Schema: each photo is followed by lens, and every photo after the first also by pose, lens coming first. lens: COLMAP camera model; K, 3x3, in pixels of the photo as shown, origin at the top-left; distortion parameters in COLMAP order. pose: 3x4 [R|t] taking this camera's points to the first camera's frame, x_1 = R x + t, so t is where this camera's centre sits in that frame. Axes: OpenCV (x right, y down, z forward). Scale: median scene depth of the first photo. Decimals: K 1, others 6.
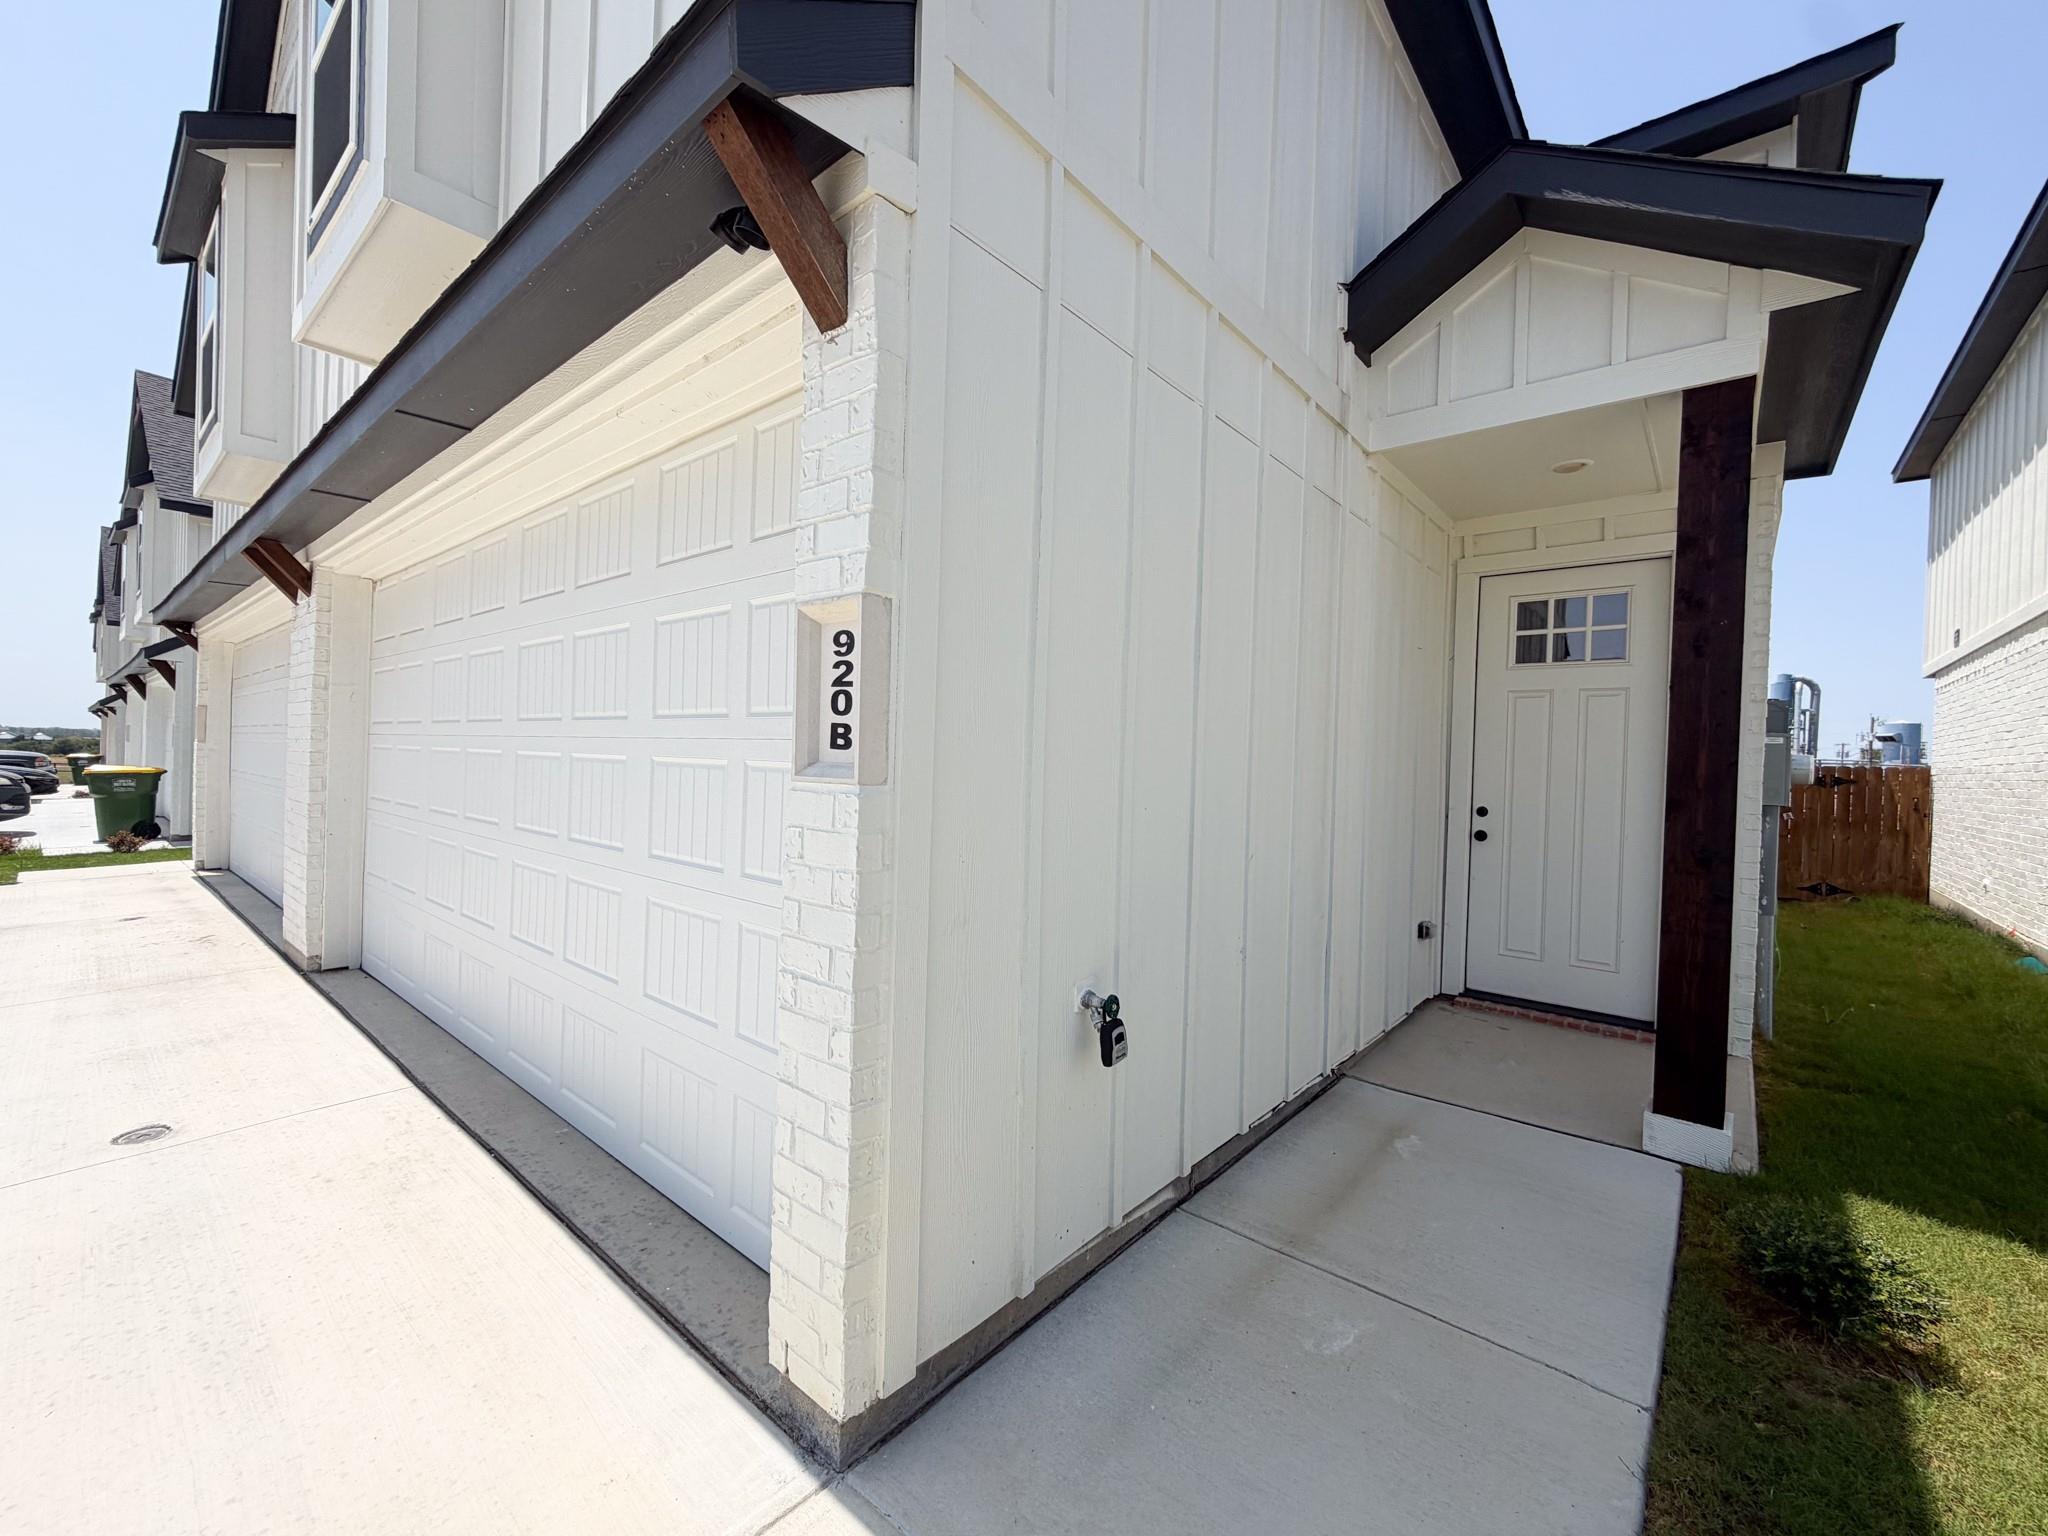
lens RADIAL K [[823.5, 0, 1032.9], [0, 823.5, 764.7], [0, 0, 1]] dist [0.004713, 0.000793]
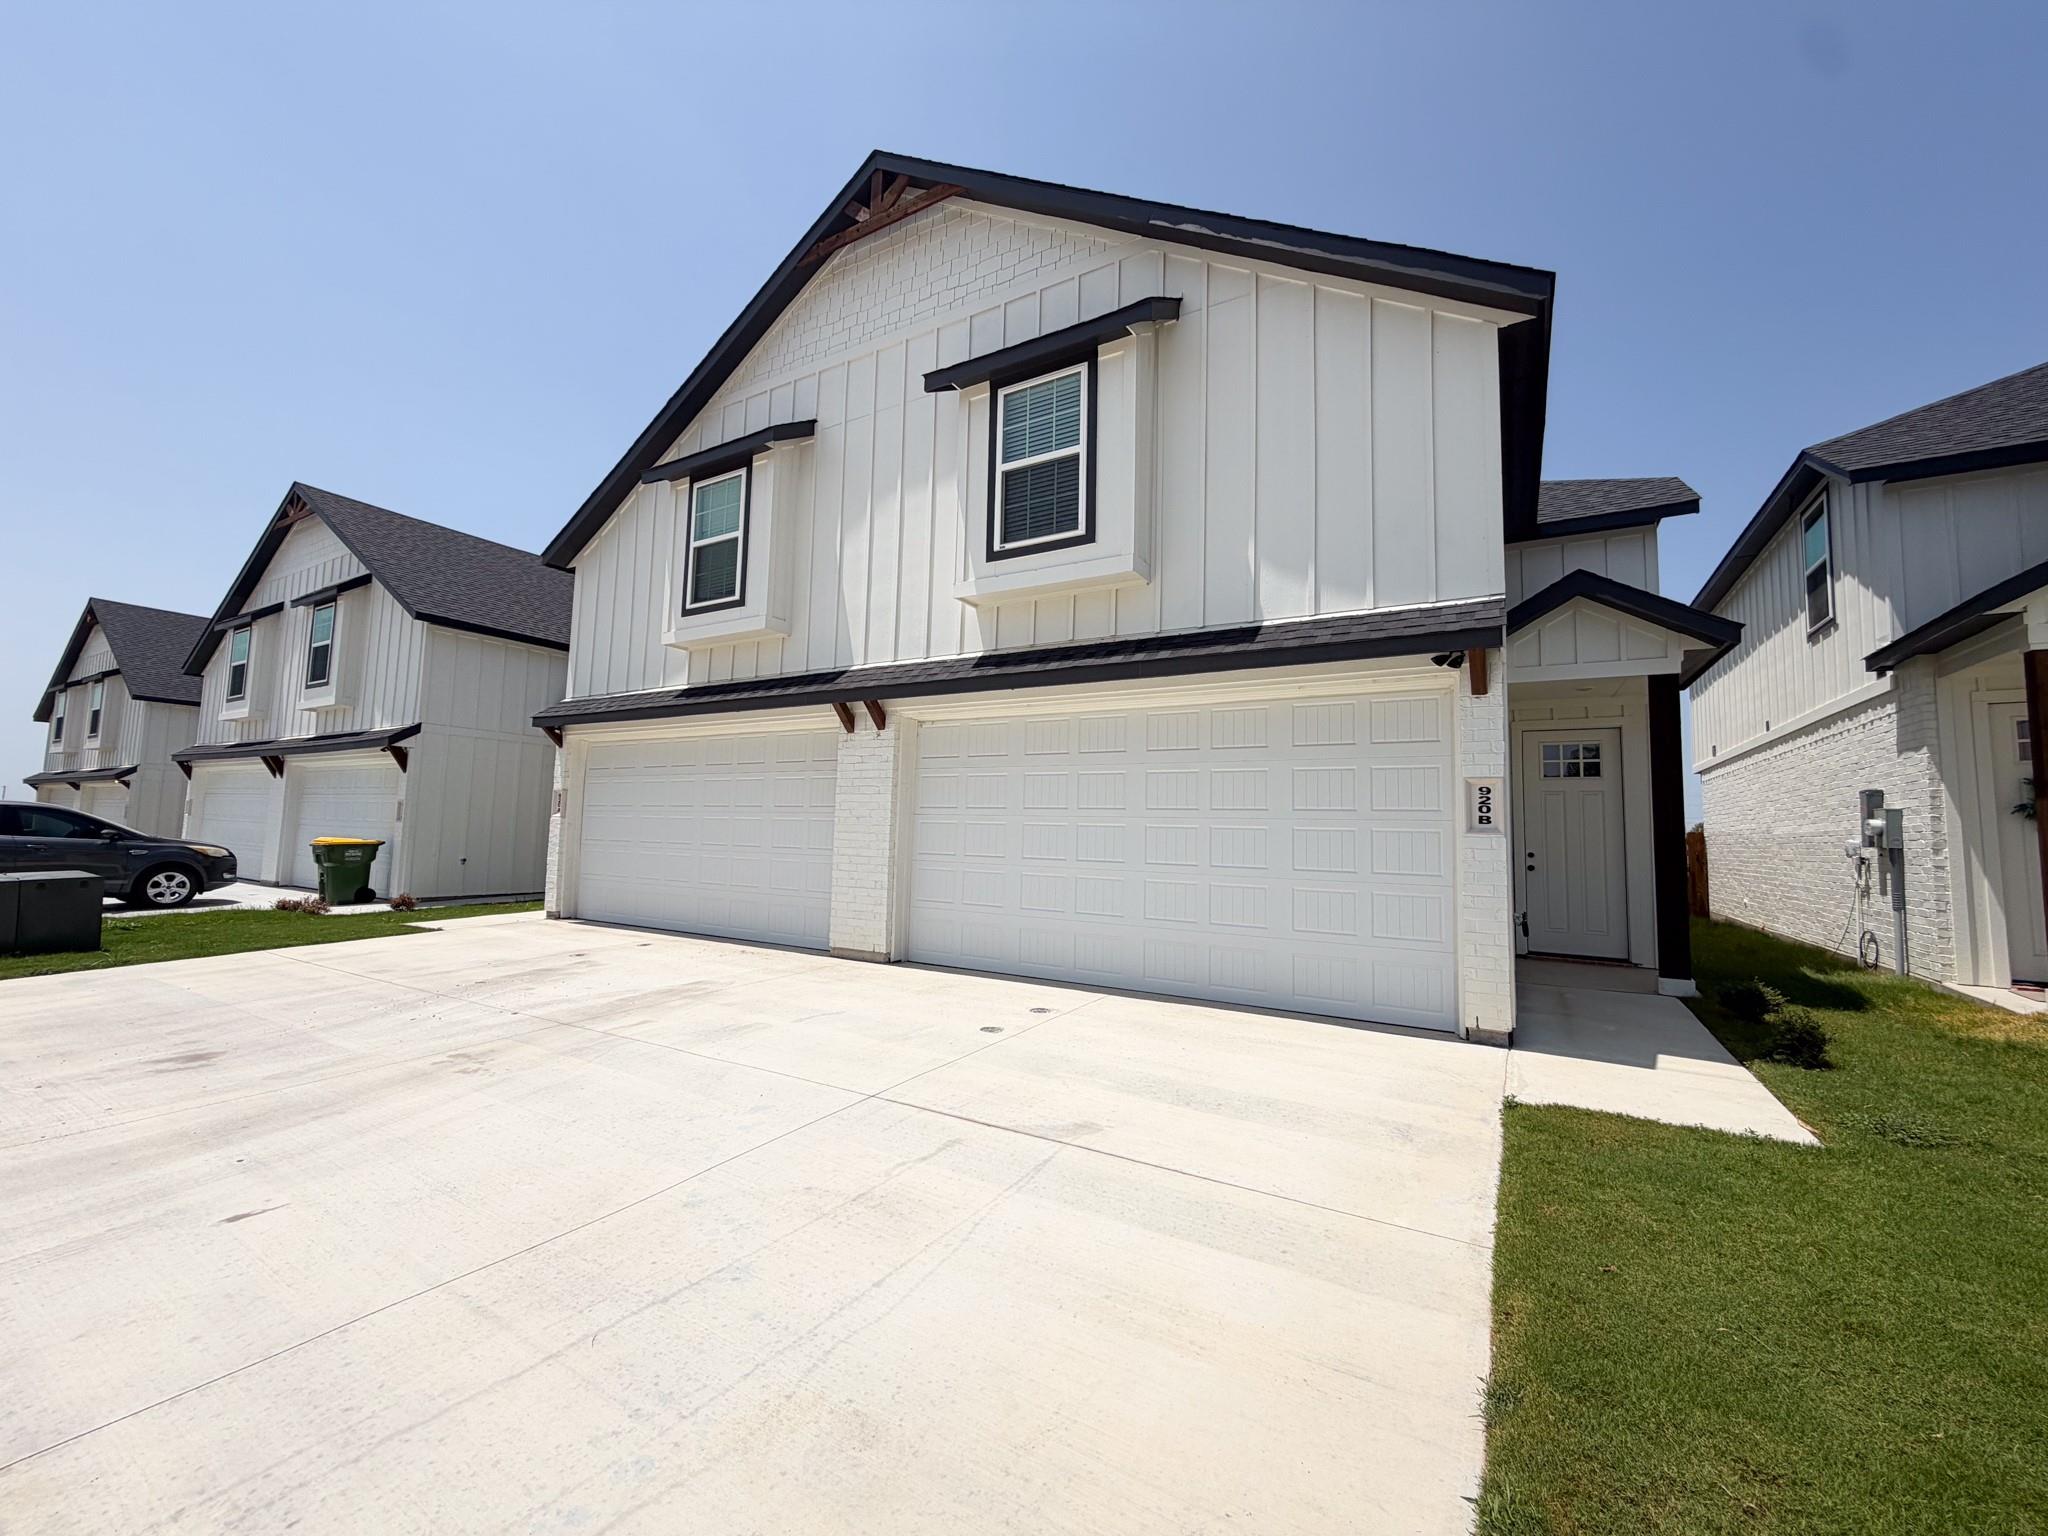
lens RADIAL K [[823.5, 0, 1015.3], [0, 823.5, 768.7], [0, 0, 1]] dist [0.004713, 0.000793]
pose [[0.986757, 0.008113, 0.162000, -0.571912], [0.004947, 0.996778, -0.080055, 0.003389], [-0.162127, 0.079796, 0.983538, -0.419038]]
